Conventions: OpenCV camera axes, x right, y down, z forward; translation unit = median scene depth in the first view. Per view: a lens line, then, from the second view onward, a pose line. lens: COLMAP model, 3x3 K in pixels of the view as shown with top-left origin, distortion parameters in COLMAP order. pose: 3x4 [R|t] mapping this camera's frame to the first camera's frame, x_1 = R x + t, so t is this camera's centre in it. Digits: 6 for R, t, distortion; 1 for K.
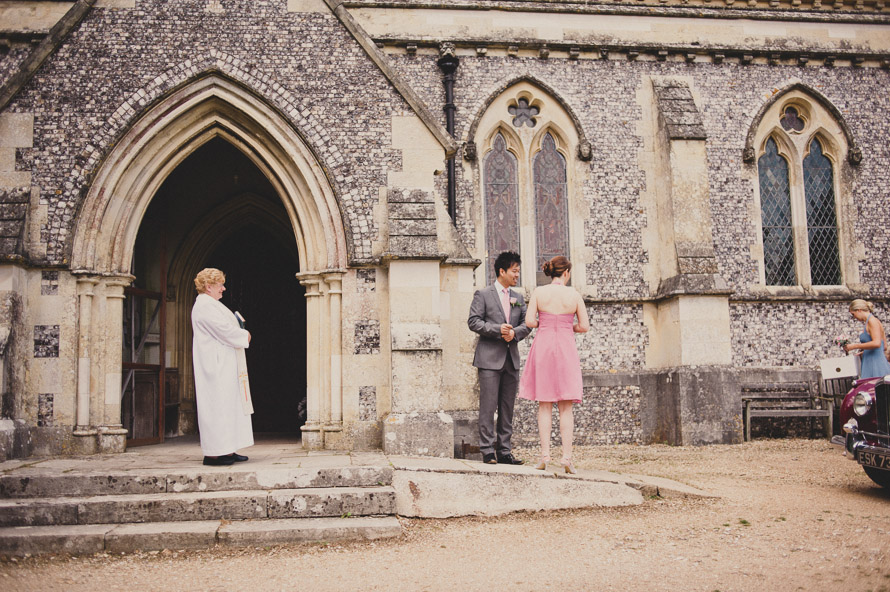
lens RADIAL K [[922.9, 0, 445.0], [0, 922.9, 296.0], [0, 0, 1]] dist [-0.052897, 0.022773]
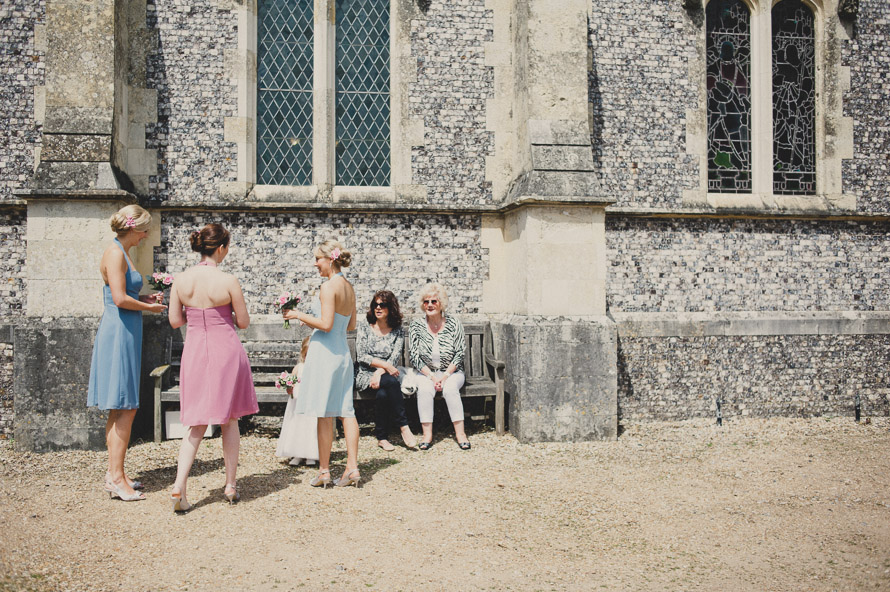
lens RADIAL K [[922.9, 0, 445.0], [0, 922.9, 296.0], [0, 0, 1]] dist [-0.052897, 0.022773]
pose [[0.998961, 0.018509, 0.041637, 0.457469], [-0.023141, 0.993249, 0.113669, -0.010196], [-0.039252, -0.114515, 0.992646, 0.368405]]
